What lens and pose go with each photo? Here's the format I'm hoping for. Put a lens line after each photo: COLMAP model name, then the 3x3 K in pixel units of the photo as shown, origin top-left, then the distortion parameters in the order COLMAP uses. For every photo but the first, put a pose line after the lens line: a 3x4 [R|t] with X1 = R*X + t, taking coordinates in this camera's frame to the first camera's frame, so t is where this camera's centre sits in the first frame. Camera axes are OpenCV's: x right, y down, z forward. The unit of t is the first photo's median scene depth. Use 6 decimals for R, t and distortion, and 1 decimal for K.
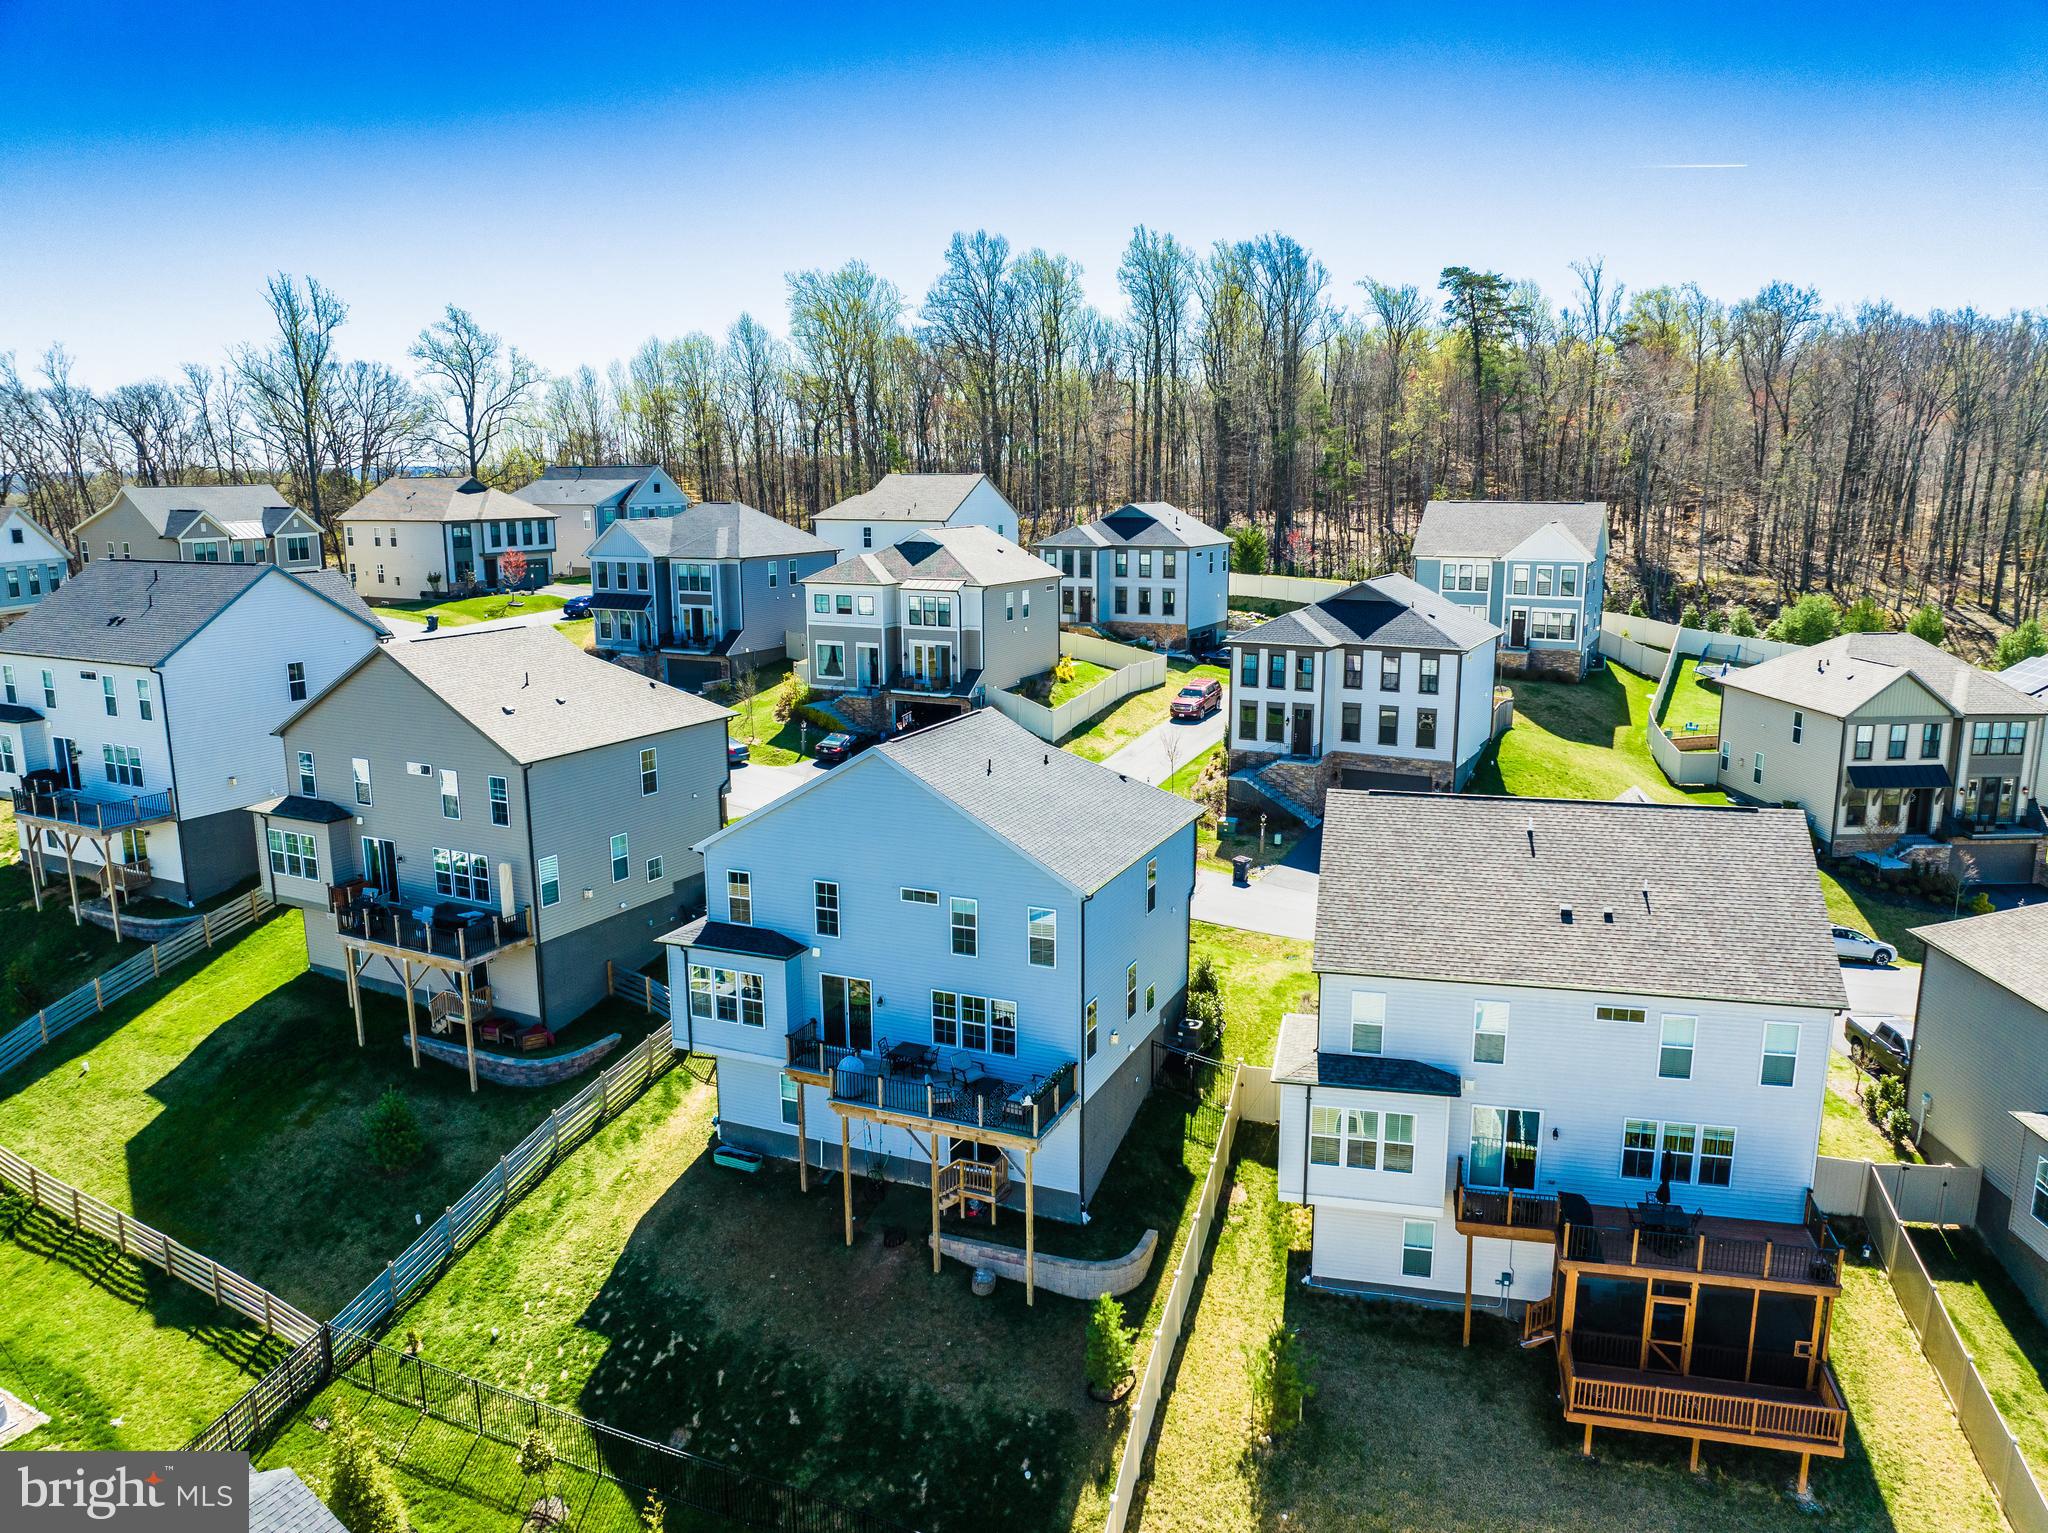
lens RADIAL K [[1448.2, 0, 1031.0], [0, 1448.2, 765.6], [0, 0, 1]] dist [-0.041437, 0.005376]
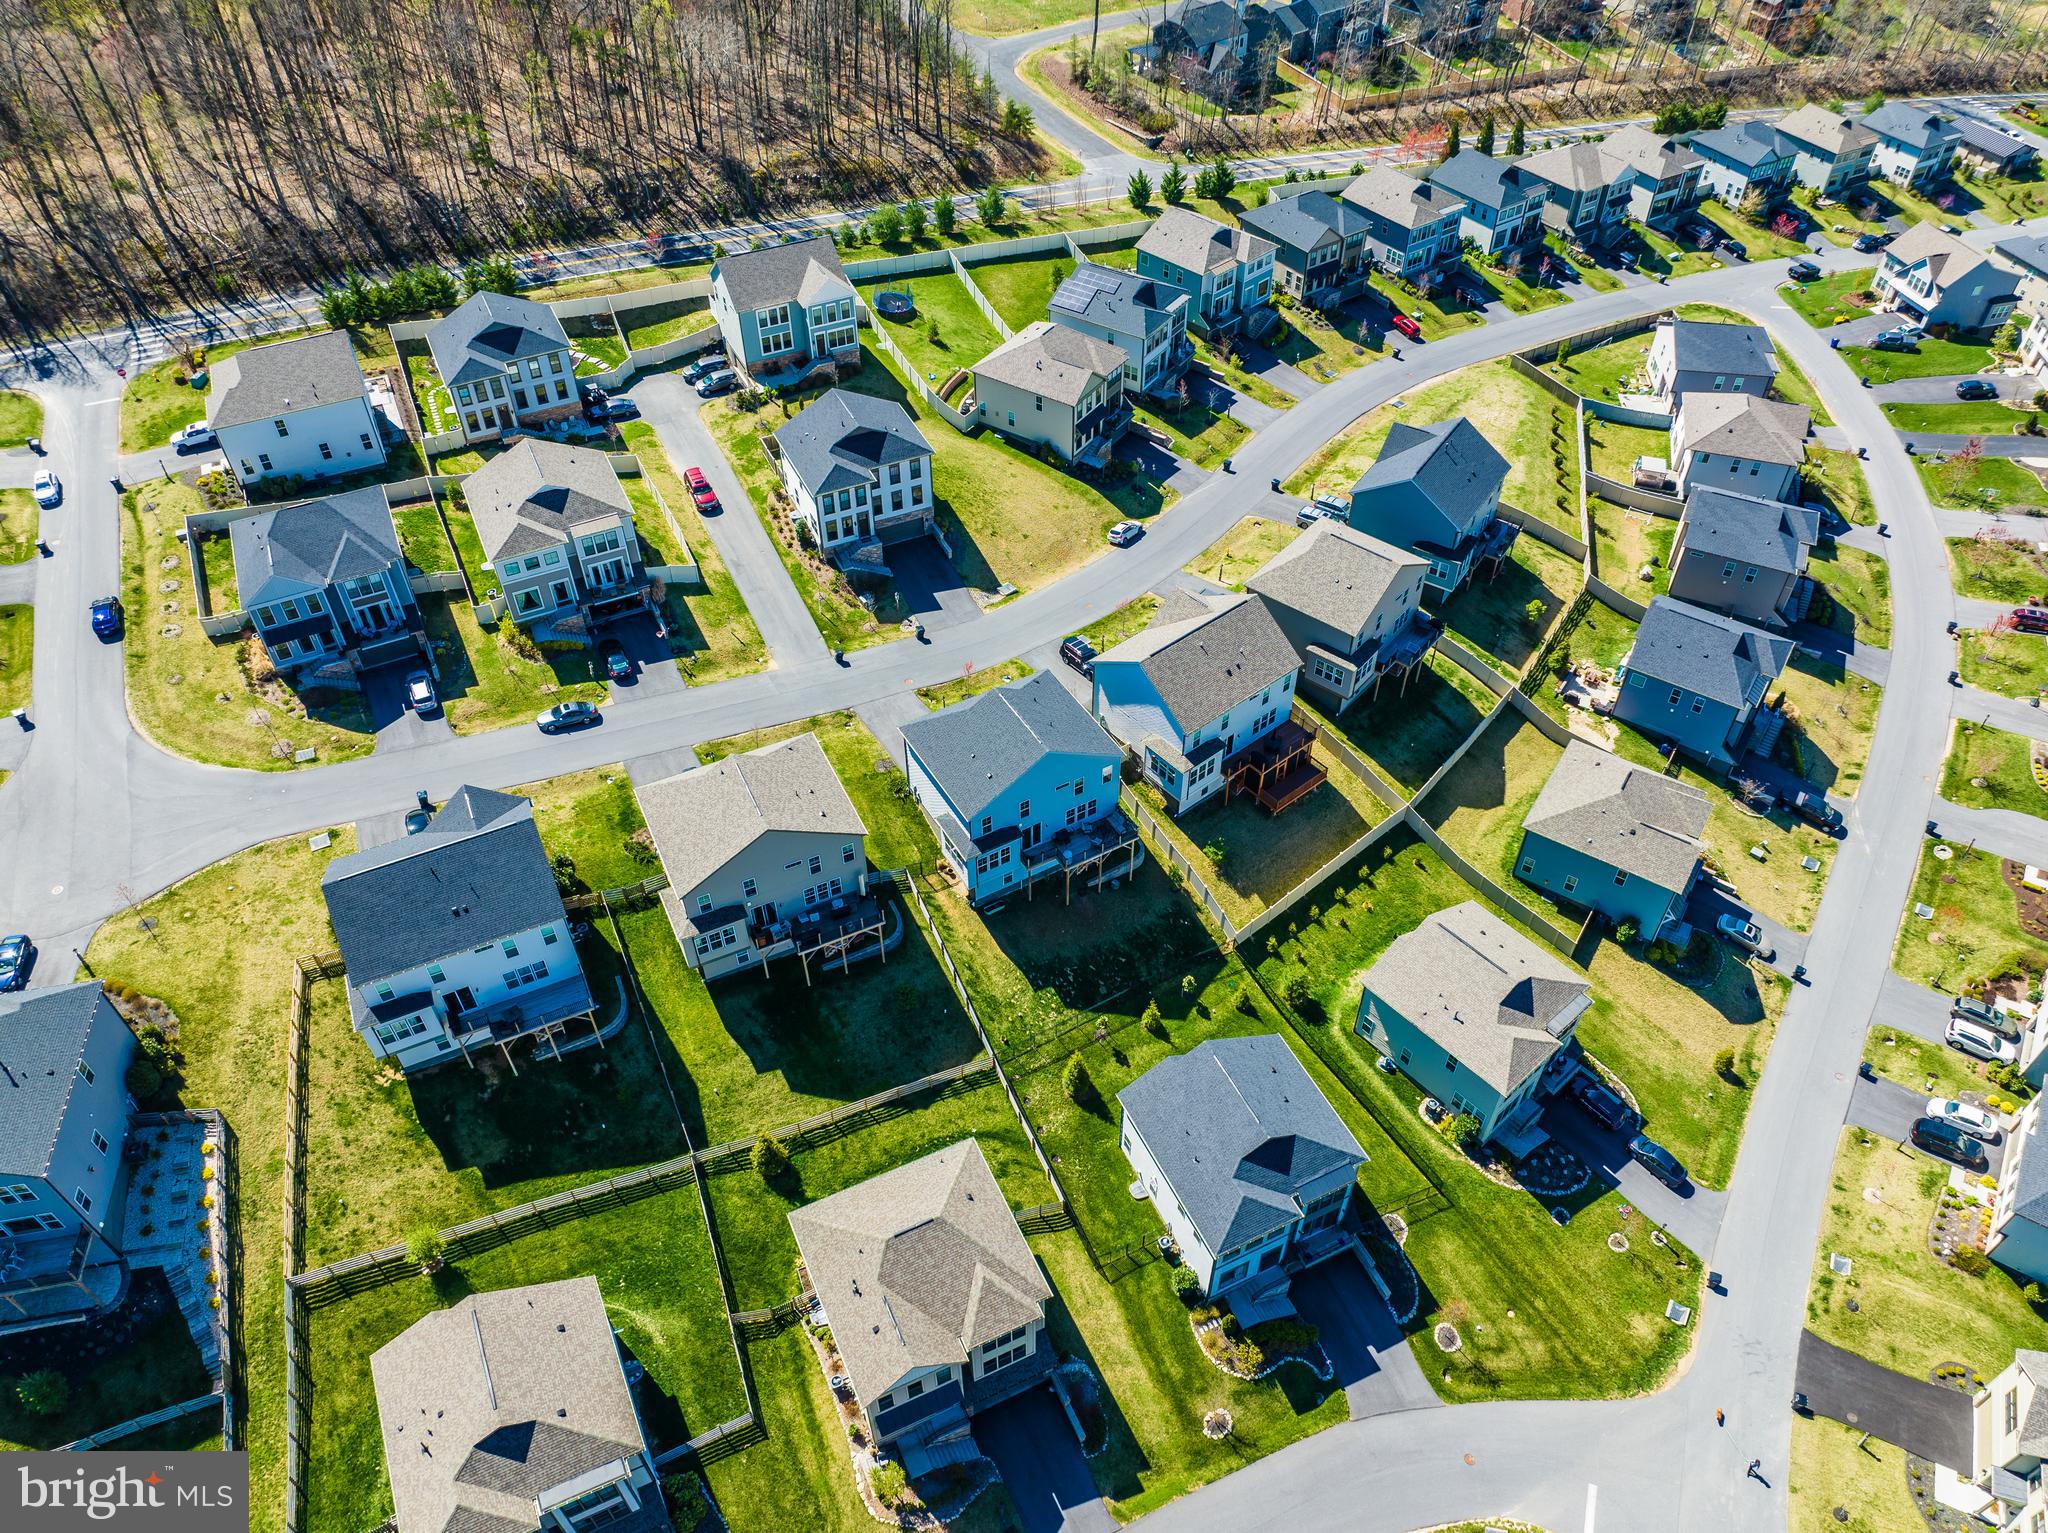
lens RADIAL K [[1448.2, 0, 1039.9], [0, 1448.2, 767.6], [0, 0, 1]] dist [-0.041437, 0.005376]
pose [[0.589430, -0.564960, 0.577401, -1.310580], [0.160215, 0.782324, 0.601914, -1.241829], [-0.791772, -0.262278, 0.551640, -0.294217]]
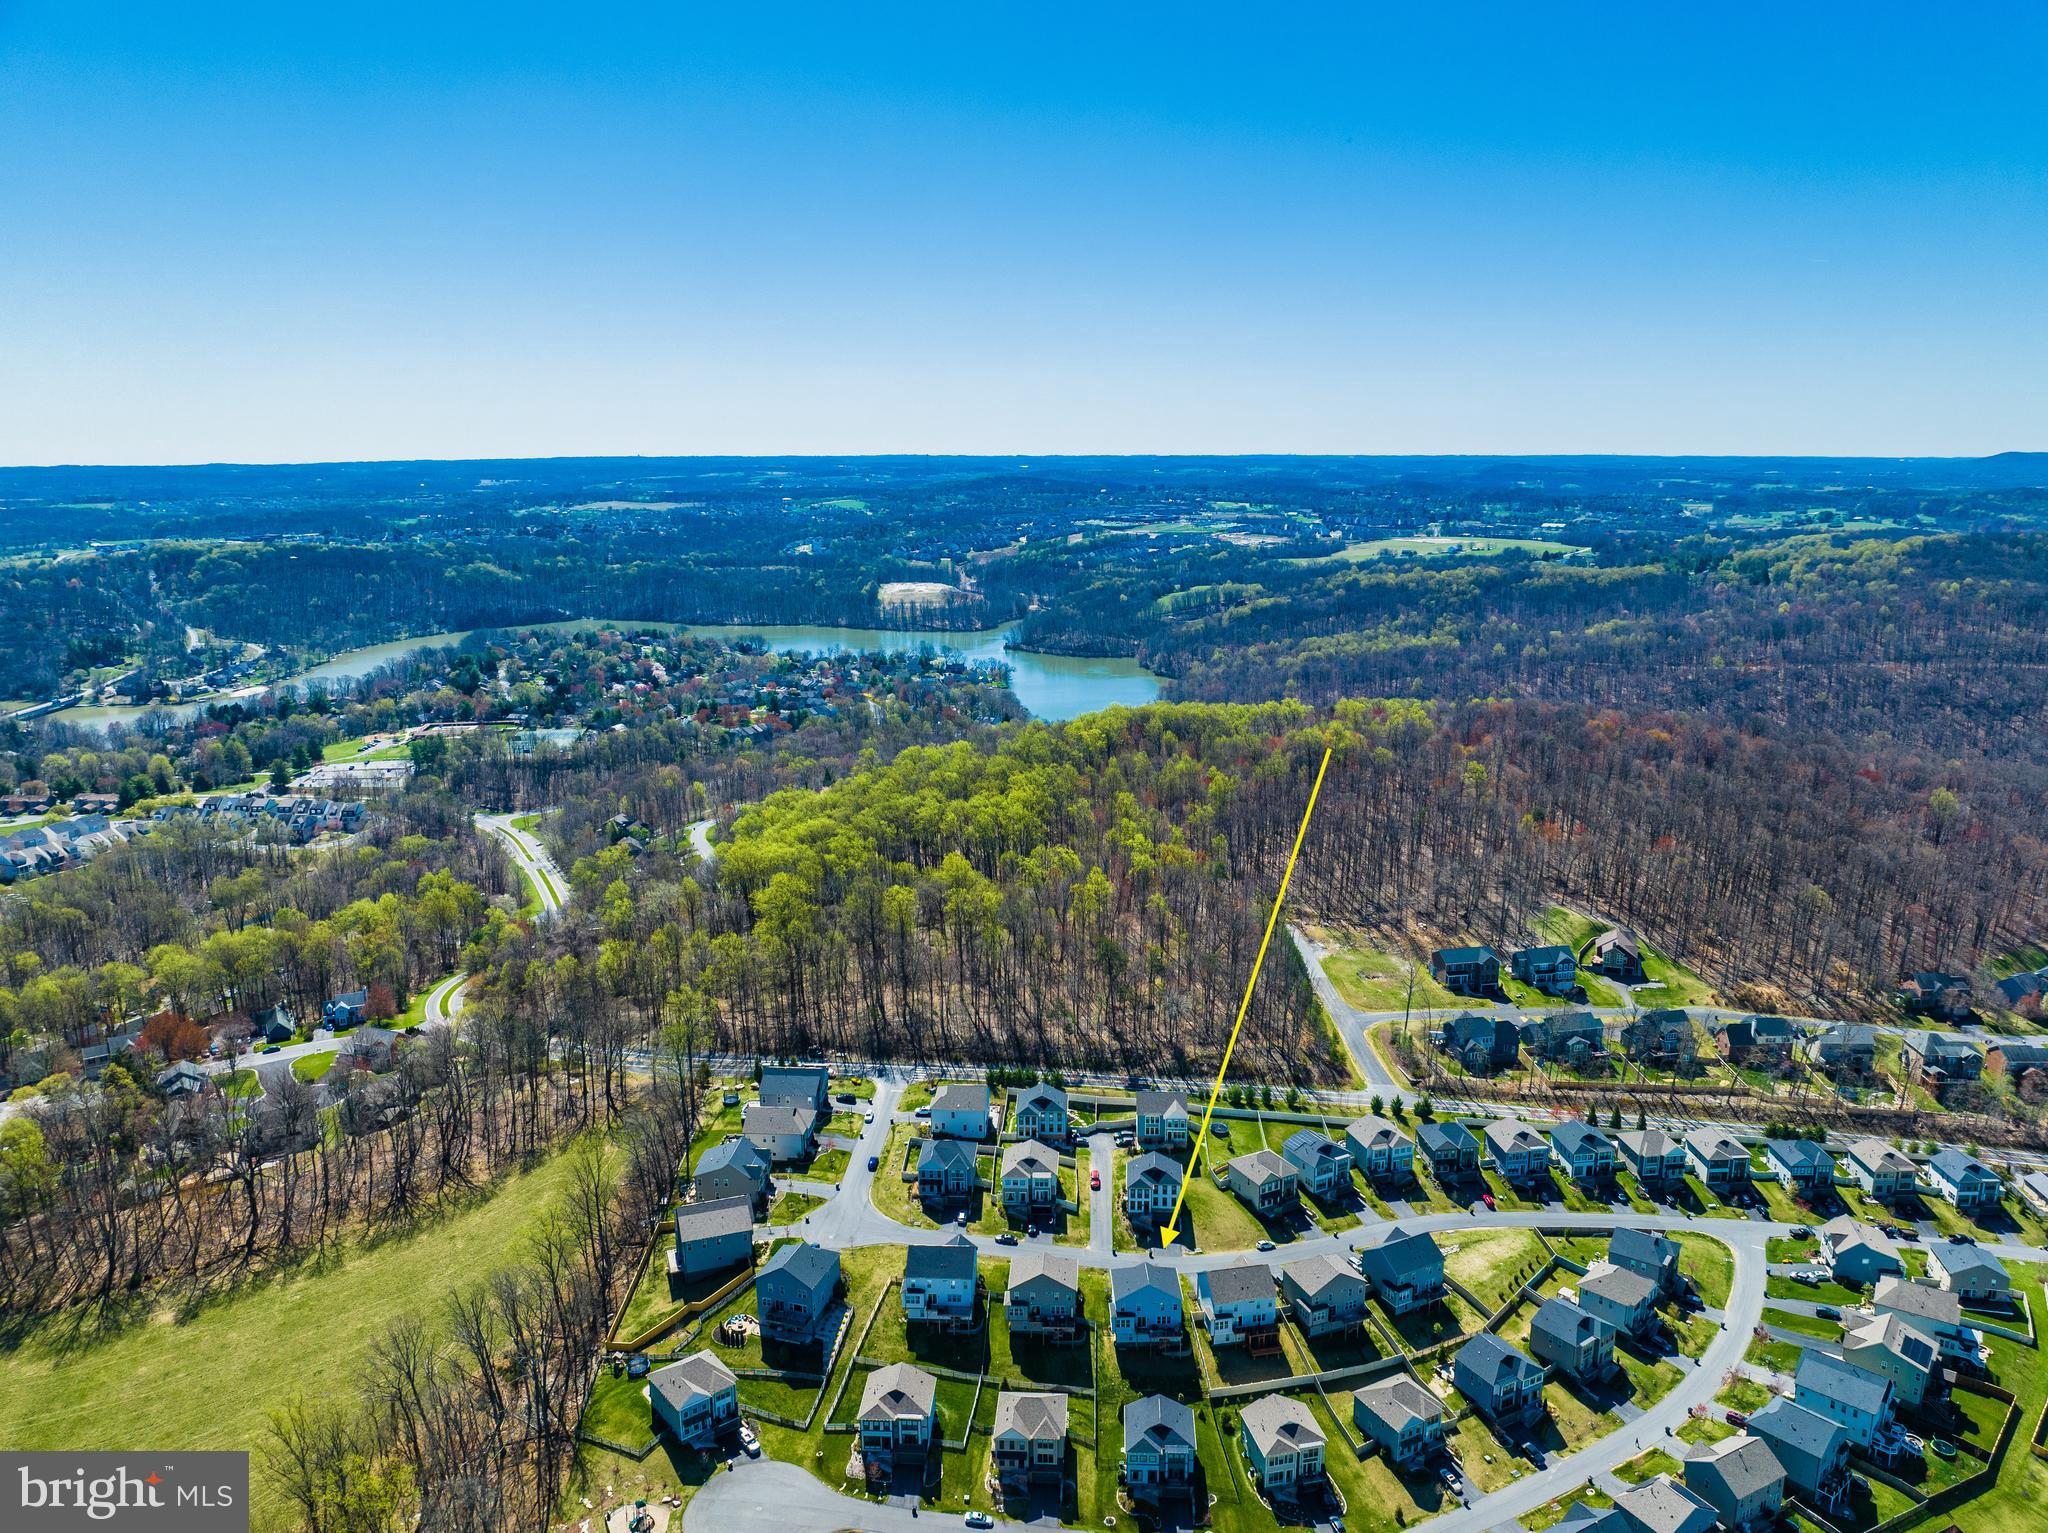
lens RADIAL K [[1448.2, 0, 1035.2], [0, 1448.2, 772.4], [0, 0, 1]] dist [-0.041437, 0.005376]
pose [[0.904184, -0.090408, 0.417465, -2.668378], [0.082145, 0.995905, 0.037760, -2.252520], [-0.419169, 0.000150, 0.907908, -4.082927]]
